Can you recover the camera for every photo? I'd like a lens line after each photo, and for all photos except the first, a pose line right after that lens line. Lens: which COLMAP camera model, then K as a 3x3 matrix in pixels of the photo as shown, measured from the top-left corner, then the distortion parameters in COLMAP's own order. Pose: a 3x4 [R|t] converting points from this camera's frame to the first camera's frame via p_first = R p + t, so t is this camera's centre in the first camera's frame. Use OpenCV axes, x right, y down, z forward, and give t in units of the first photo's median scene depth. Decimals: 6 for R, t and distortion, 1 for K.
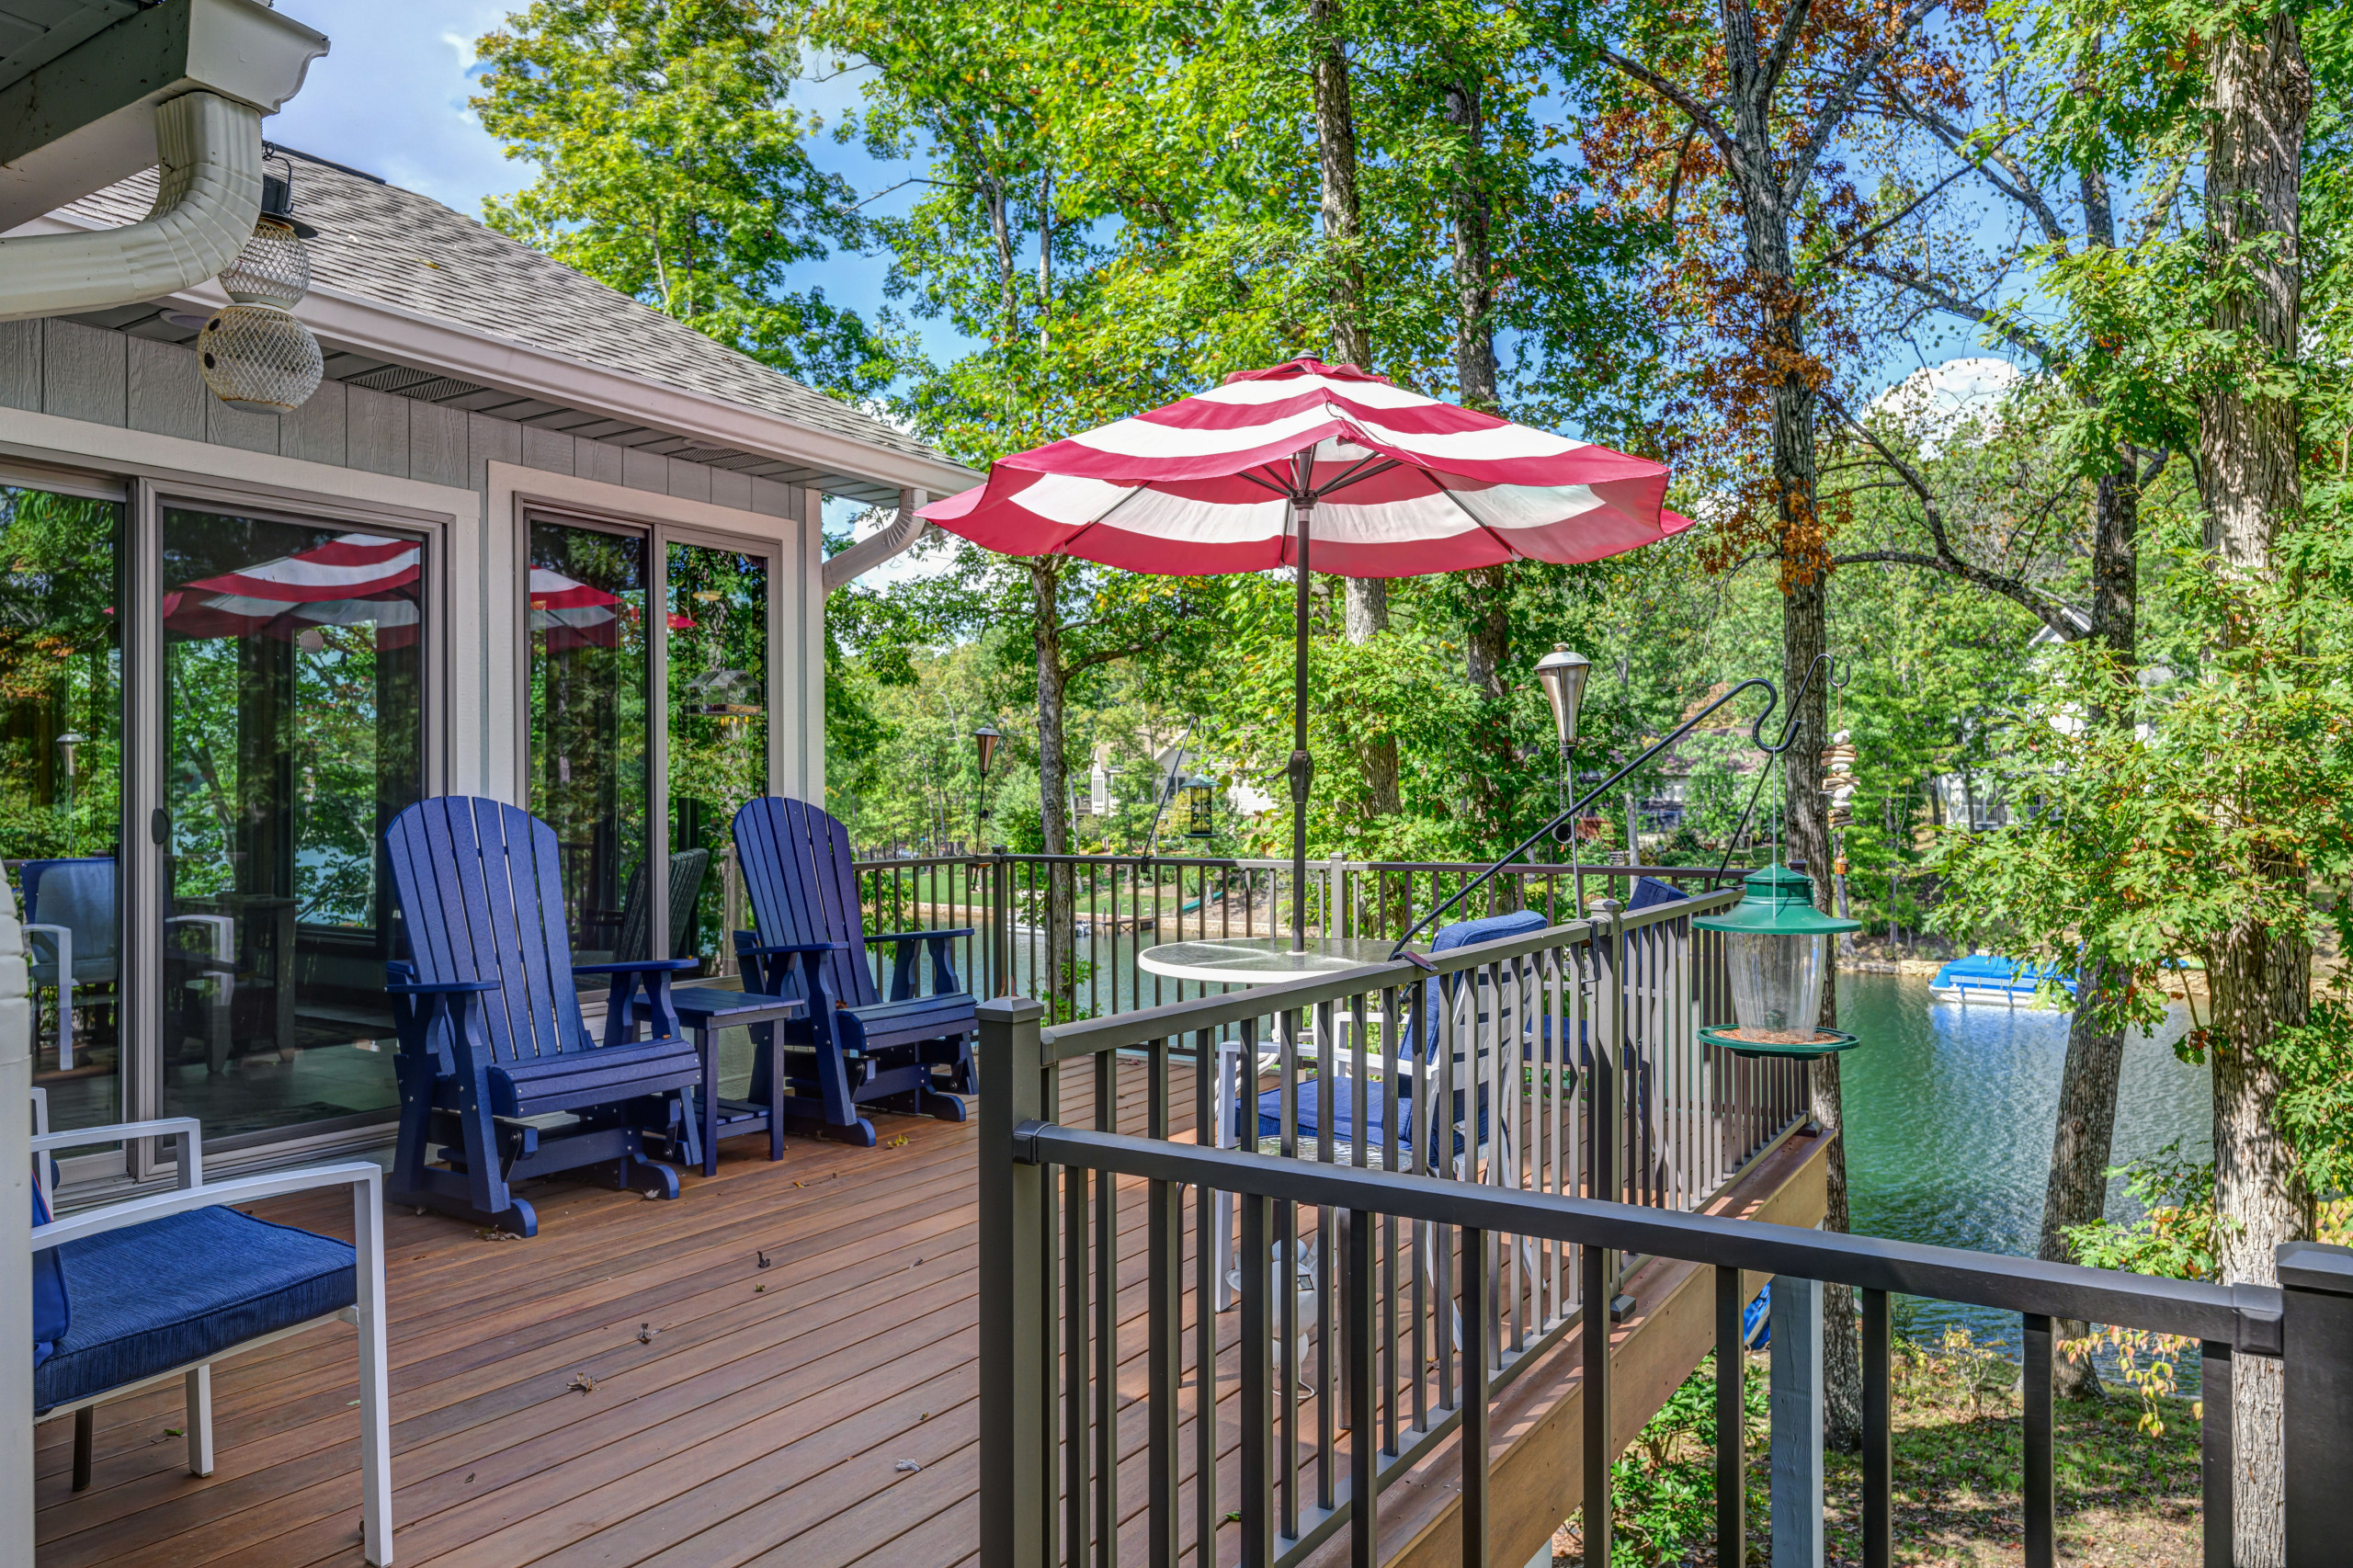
lens RADIAL K [[1543.6, 0, 1176.5], [0, 1543.6, 784.0], [0, 0, 1]] dist [-0.004579, 0.005070]
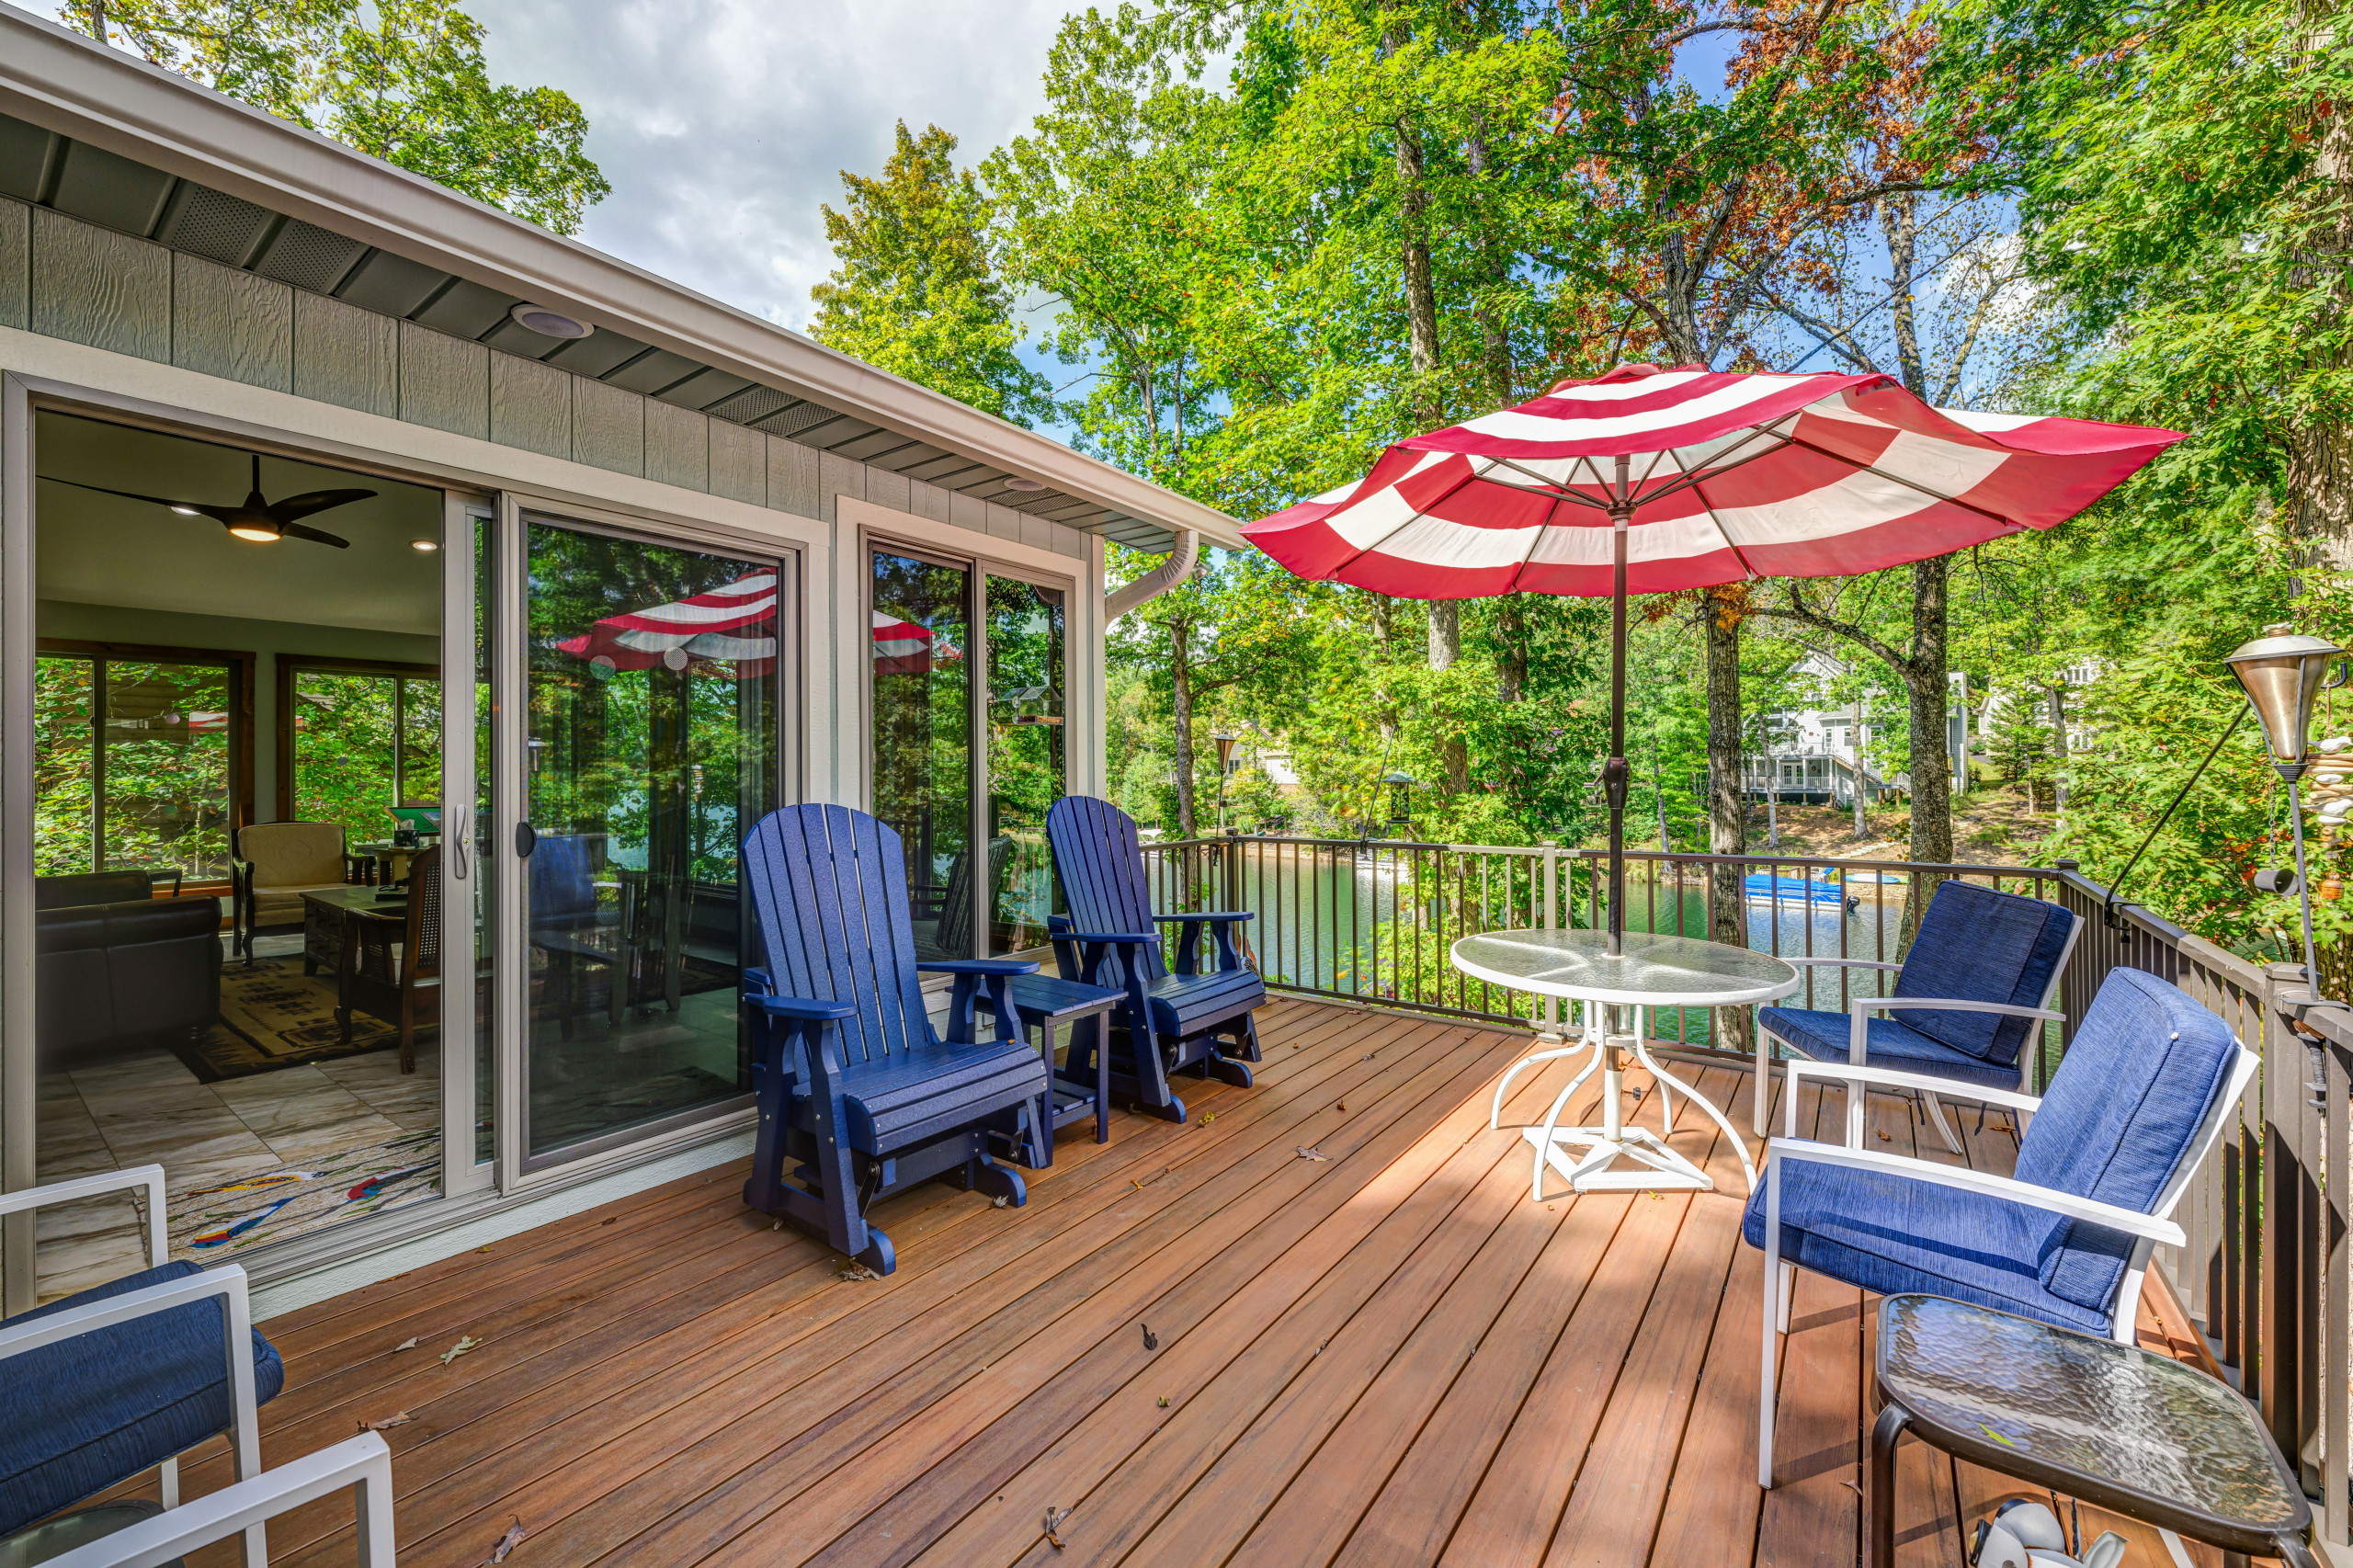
lens RADIAL K [[945.8, 0, 1172.3], [0, 945.8, 762.8], [0, 0, 1]] dist [0.001448, -0.000045]
pose [[0.998110, -0.002801, -0.061394, -0.058303], [0.002686, 0.999994, -0.001953, -0.005950], [0.061399, 0.001785, 0.998112, 0.119786]]
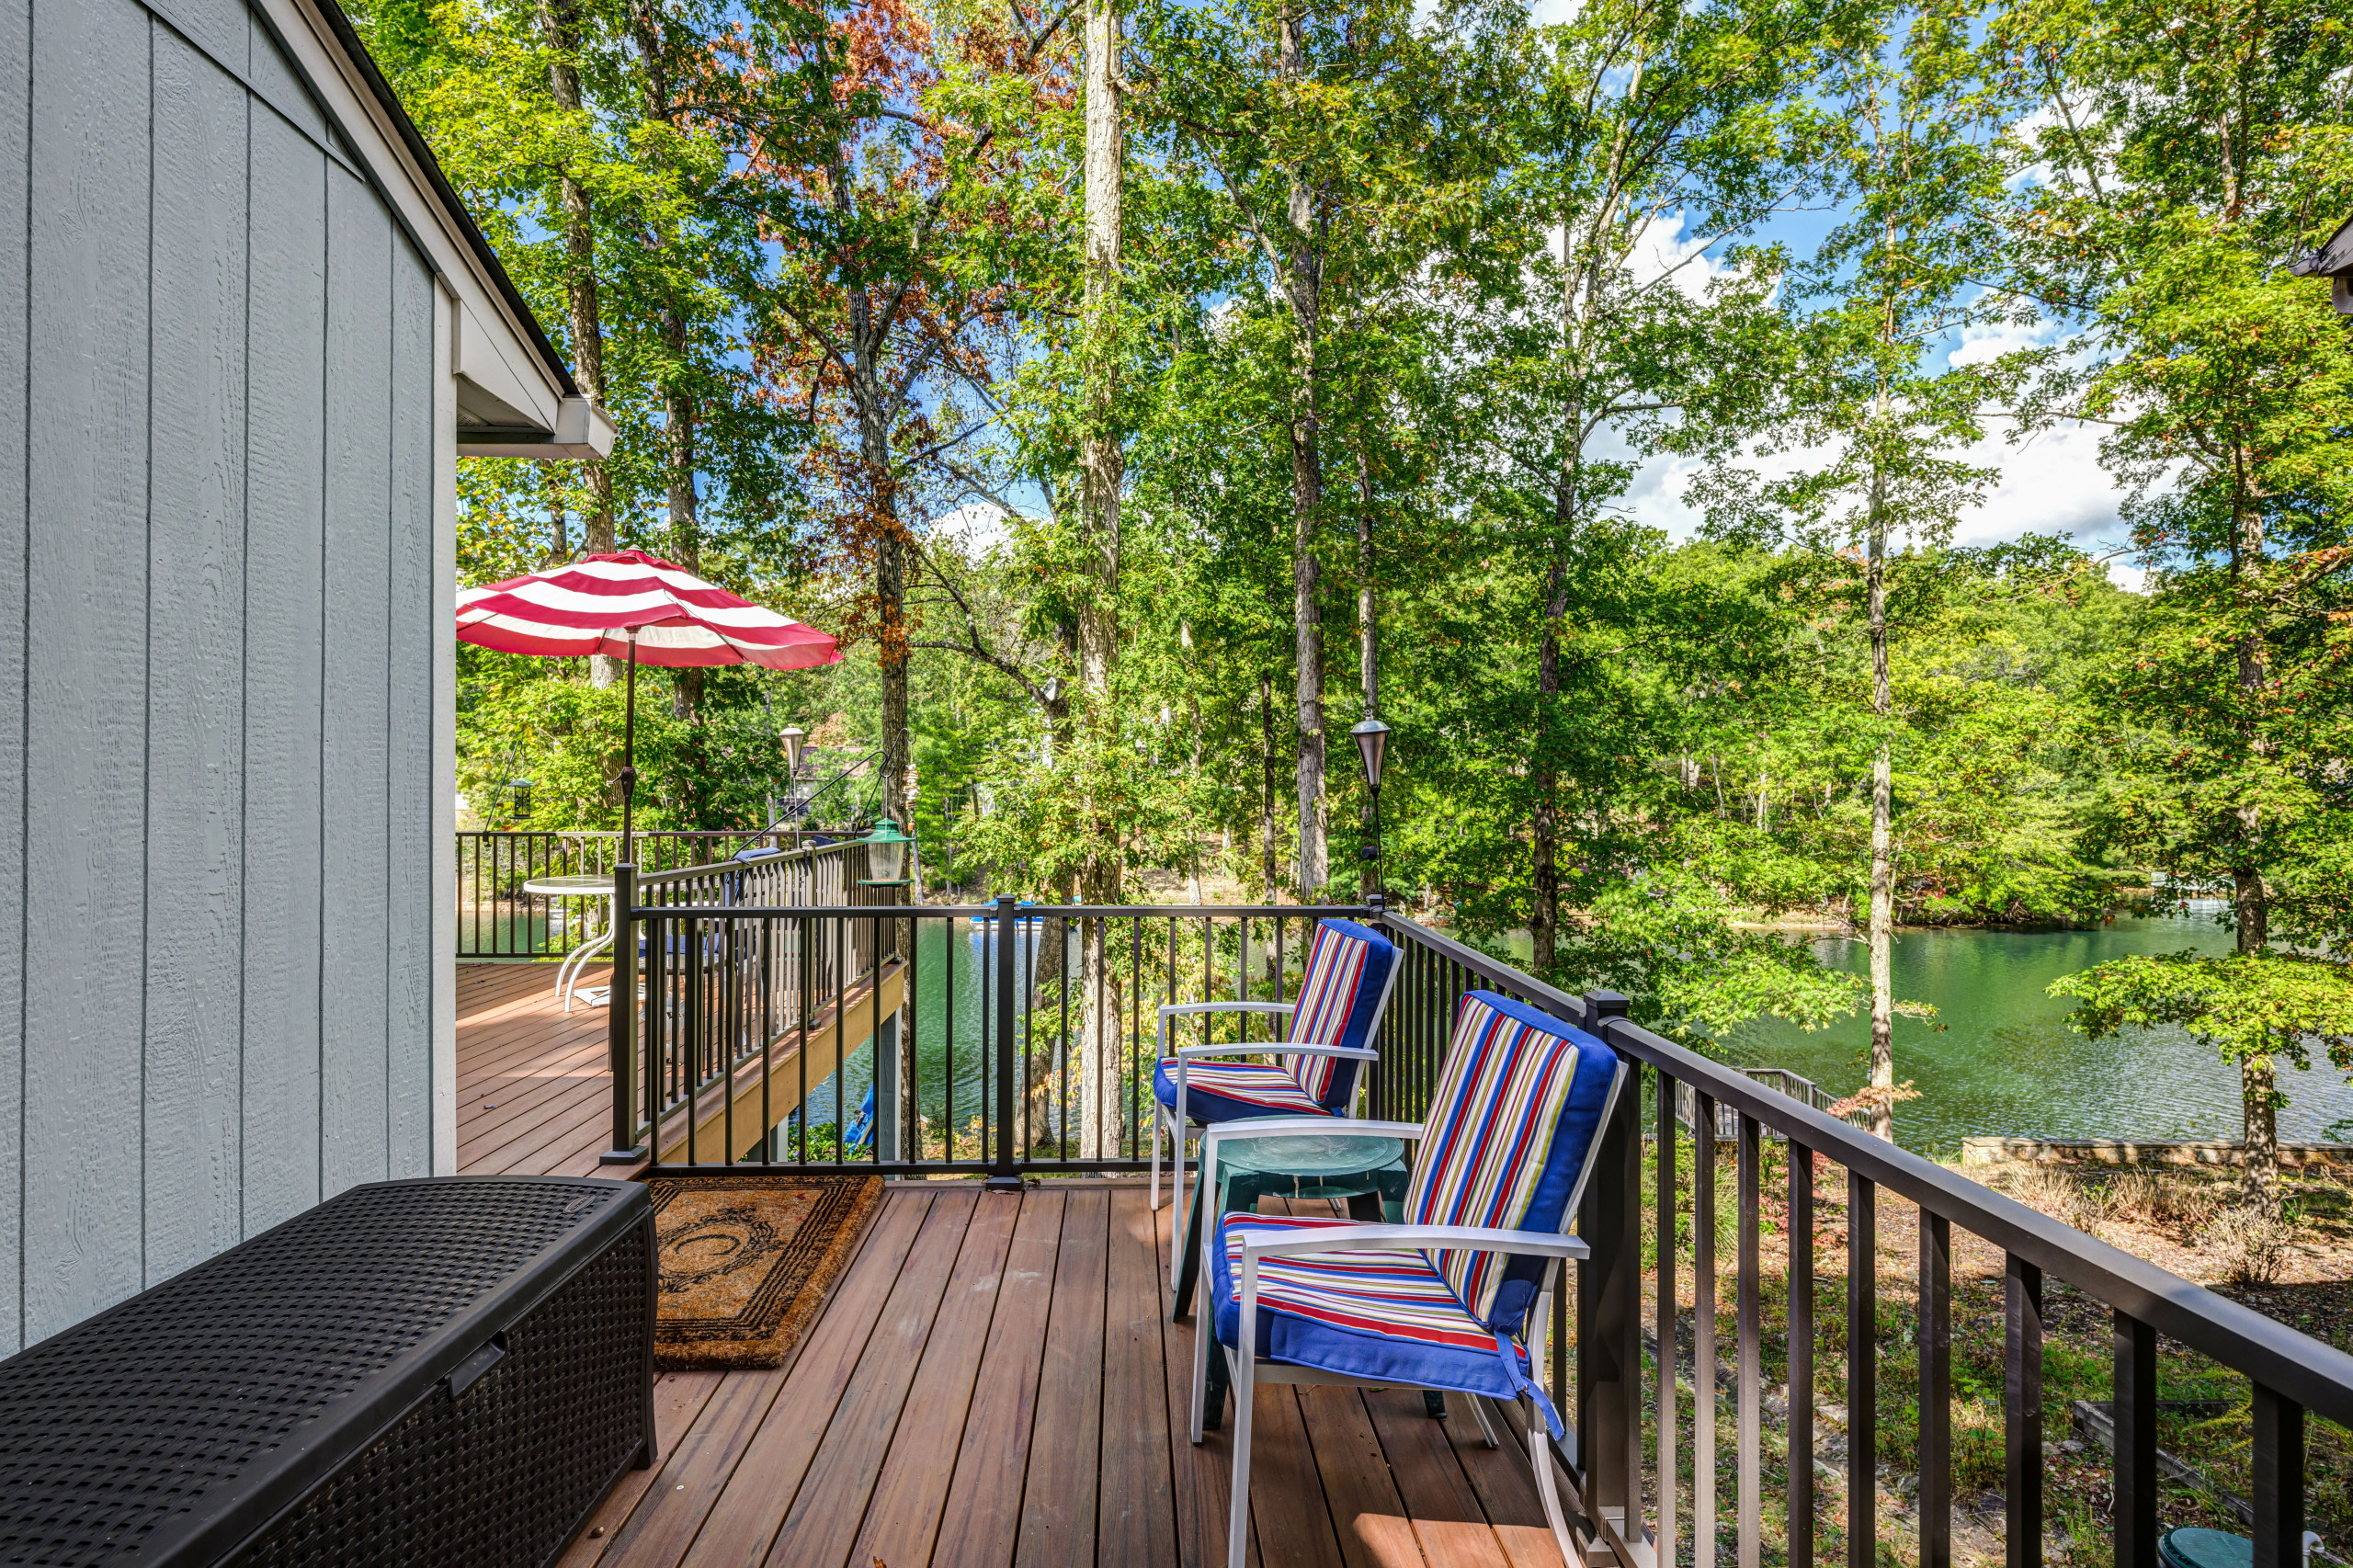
lens RADIAL K [[1131.2, 0, 1172.5], [0, 1131.2, 798.7], [0, 0, 1]] dist [0.001524, 0.000181]
pose [[0.808513, 0.004646, 0.588460, -0.060375], [-0.011071, 0.999912, 0.007317, -0.000517], [-0.588374, -0.012431, 0.808493, -0.145737]]
